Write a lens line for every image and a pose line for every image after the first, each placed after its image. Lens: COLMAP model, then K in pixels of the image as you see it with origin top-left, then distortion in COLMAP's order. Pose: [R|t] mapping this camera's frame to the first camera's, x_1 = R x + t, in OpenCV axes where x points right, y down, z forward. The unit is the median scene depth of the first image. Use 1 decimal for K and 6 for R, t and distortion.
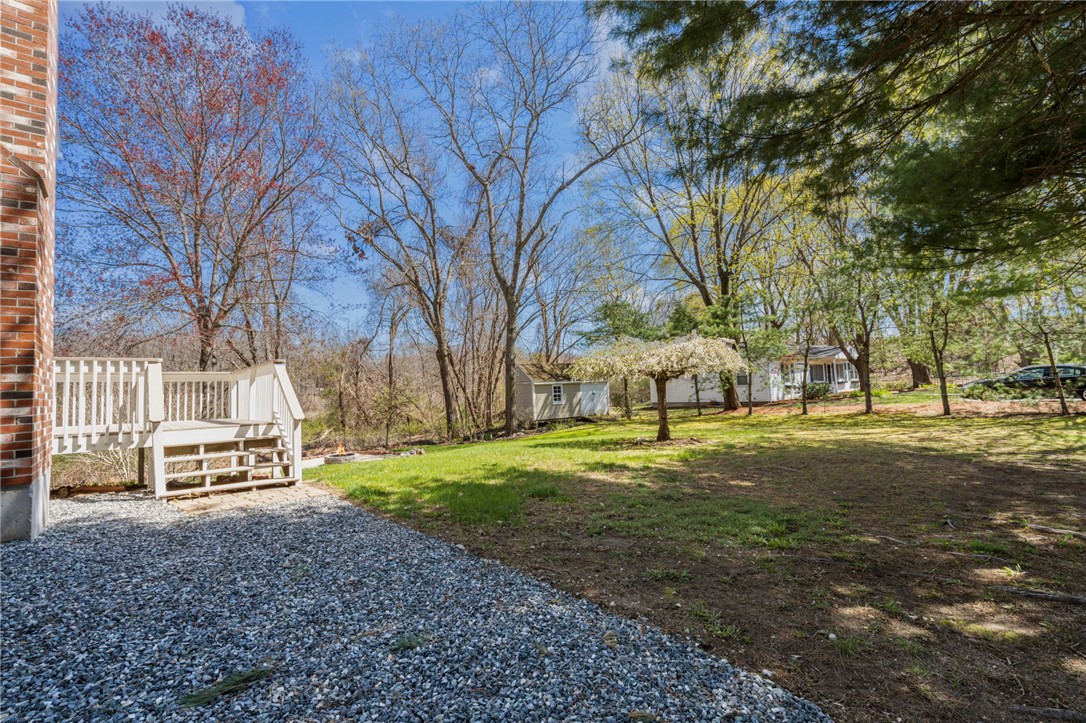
lens RADIAL K [[496.6, 0, 537.3], [0, 496.6, 366.5], [0, 0, 1]] dist [-0.013339, 0.000505]
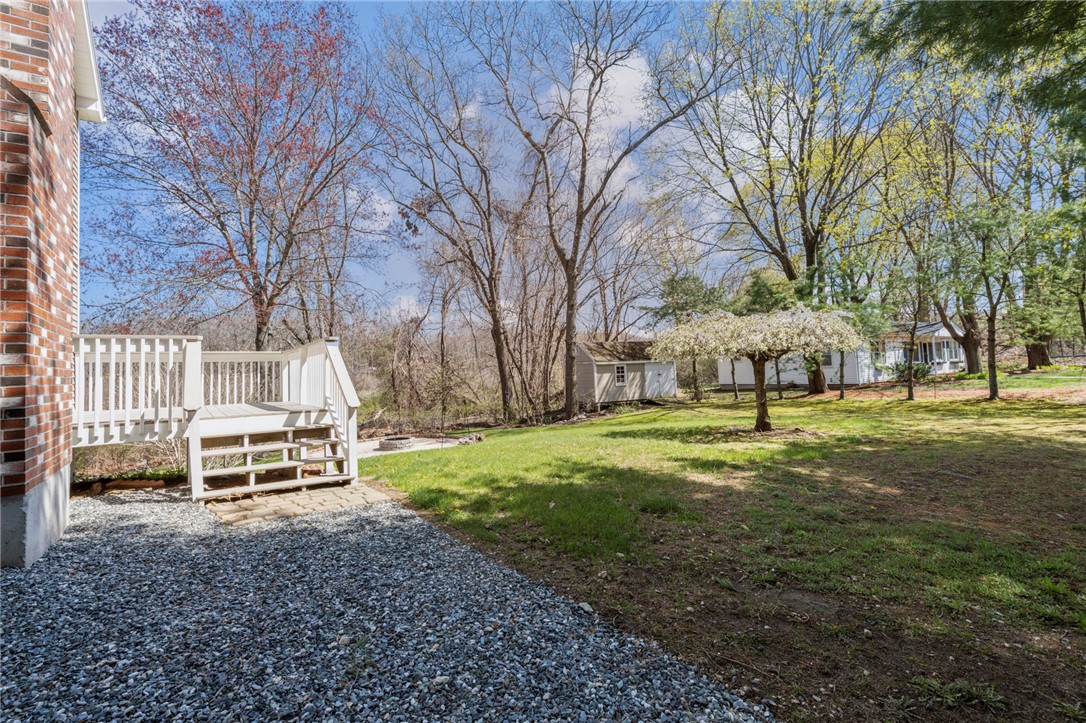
lens RADIAL K [[496.6, 0, 543.3], [0, 496.6, 353.3], [0, 0, 1]] dist [-0.013339, 0.000505]
pose [[0.996689, 0.000158, -0.081303, -0.032249], [0.001092, 0.999882, 0.015331, 0.000555], [0.081296, -0.015369, 0.996571, 0.065225]]
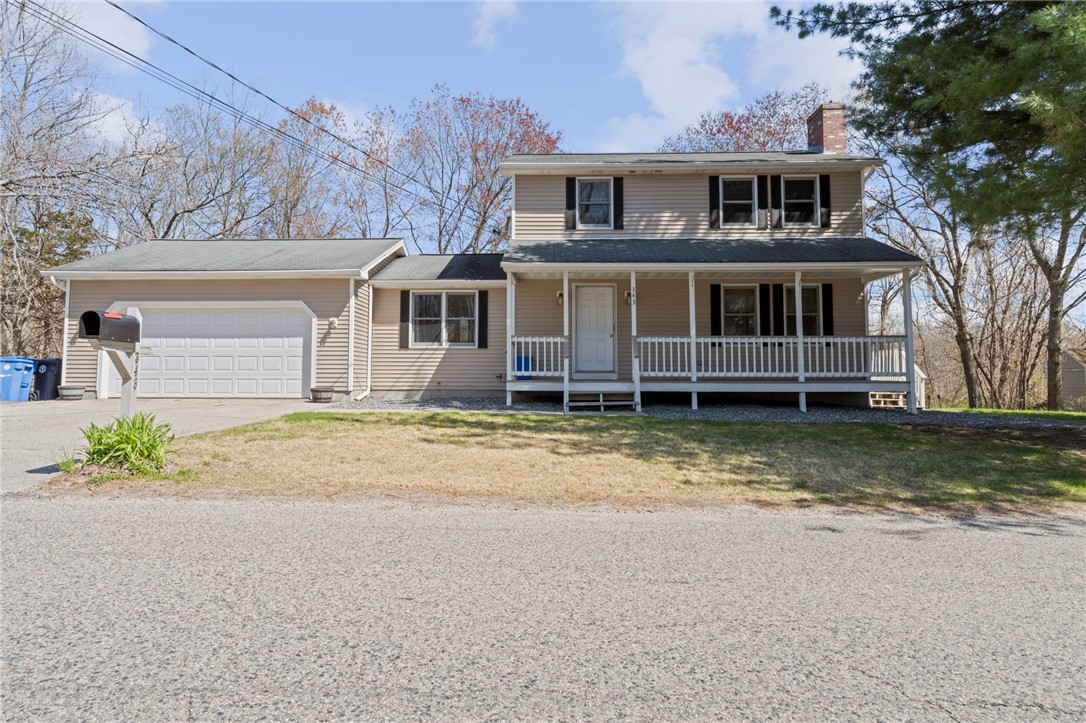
lens RADIAL K [[651.9, 0, 537.7], [0, 651.9, 351.7], [0, 0, 1]] dist [0.010980, 0.002611]
pose [[0.758098, 0.001852, -0.652138, 0.017735], [0.003655, 0.999968, 0.007088, -0.012850], [0.652130, -0.007758, 0.758068, -0.646500]]
